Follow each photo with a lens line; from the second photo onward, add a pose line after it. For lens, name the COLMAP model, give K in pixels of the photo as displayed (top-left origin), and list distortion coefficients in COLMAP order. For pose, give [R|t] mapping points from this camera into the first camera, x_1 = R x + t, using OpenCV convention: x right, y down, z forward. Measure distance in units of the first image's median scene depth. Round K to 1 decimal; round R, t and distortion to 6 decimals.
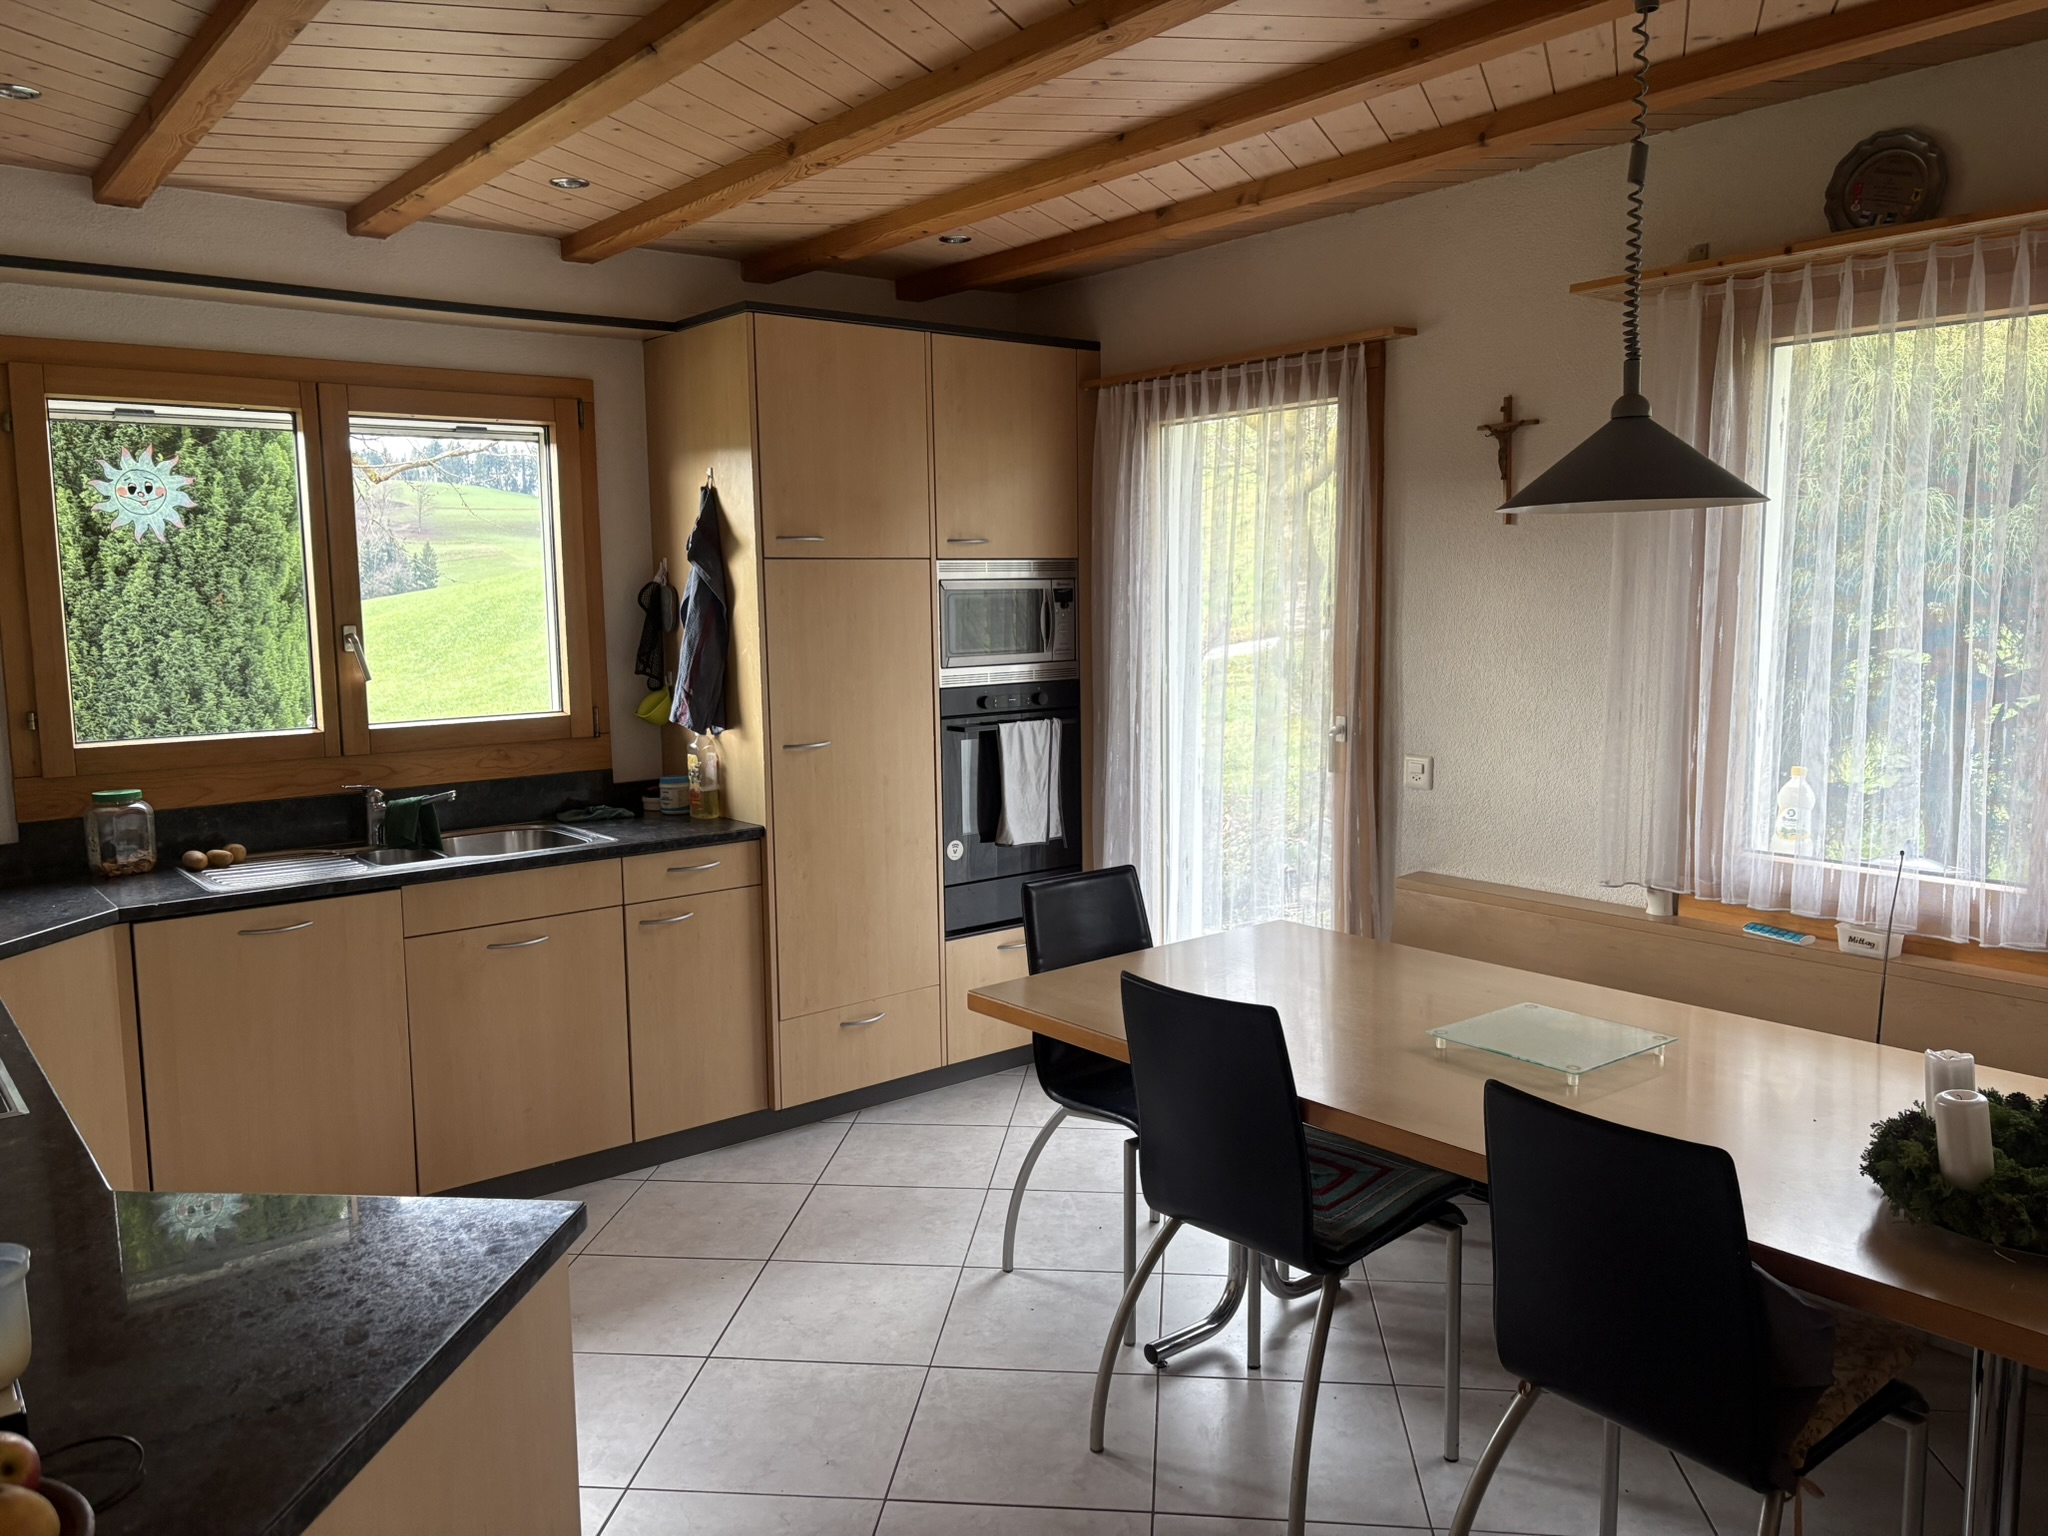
lens RADIAL K [[1572.5, 0, 1024.0], [0, 1572.5, 768.0], [0, 0, 1]] dist [0.003681, 0.001392]
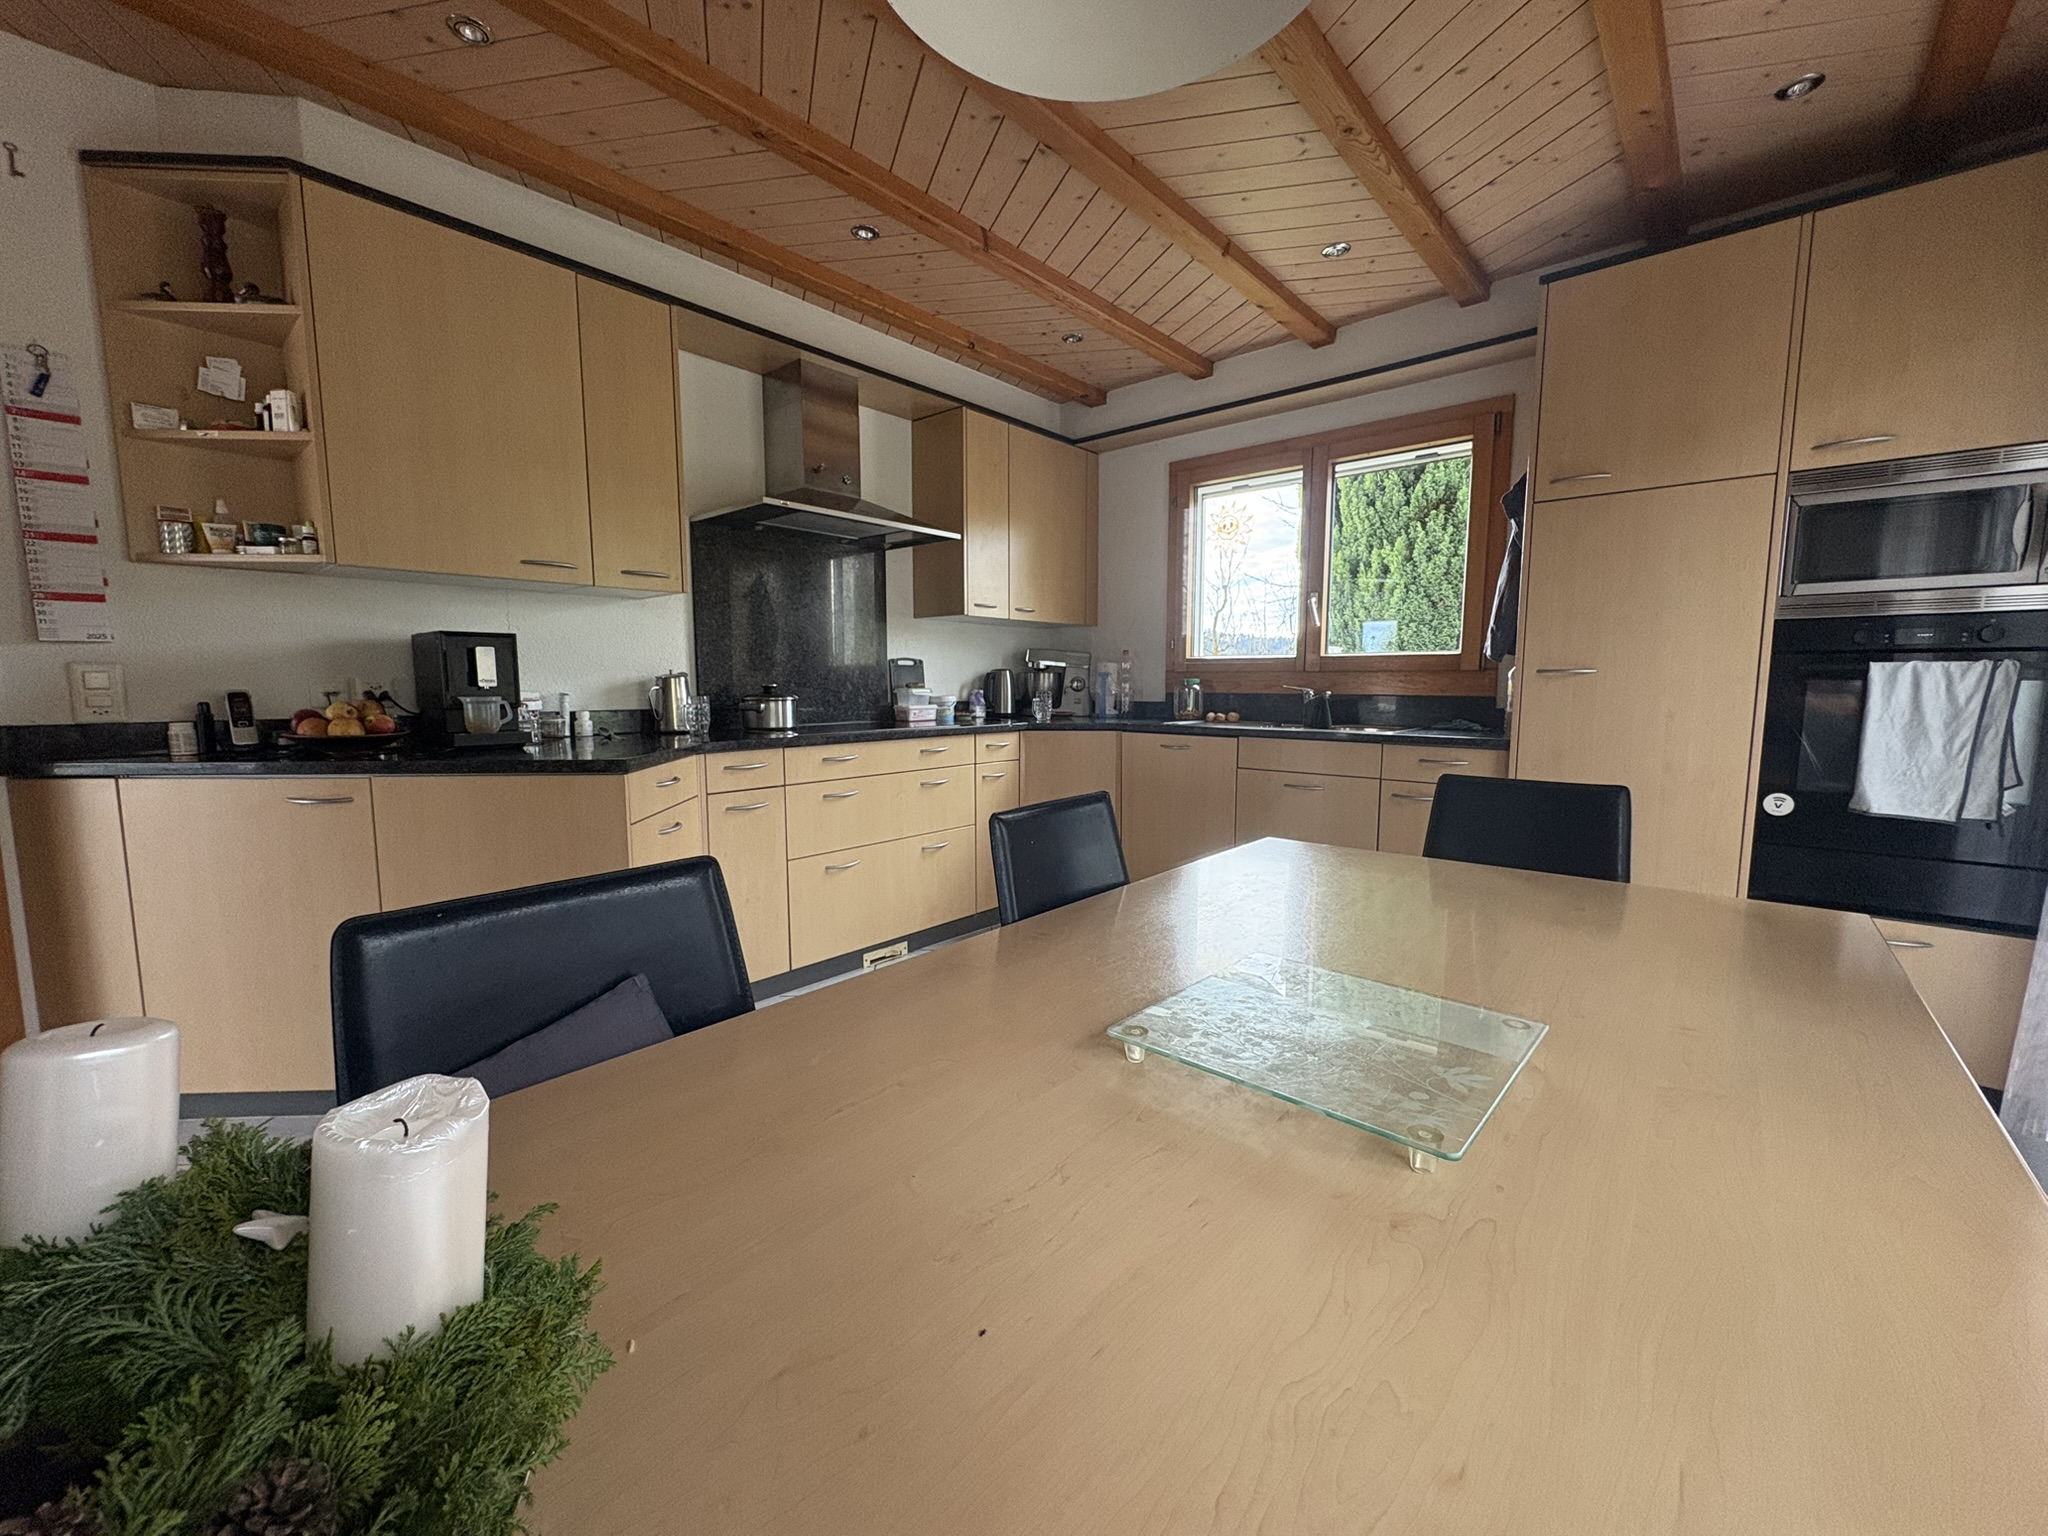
lens RADIAL K [[802.7, 0, 1024.0], [0, 802.7, 768.0], [0, 0, 1]] dist [-0.000026, 0.000084]
pose [[0.171732, 0.125507, -0.977116, 0.328709], [-0.120990, 0.987030, 0.105515, 0.035646], [0.977686, 0.100101, 0.184690, 0.491331]]
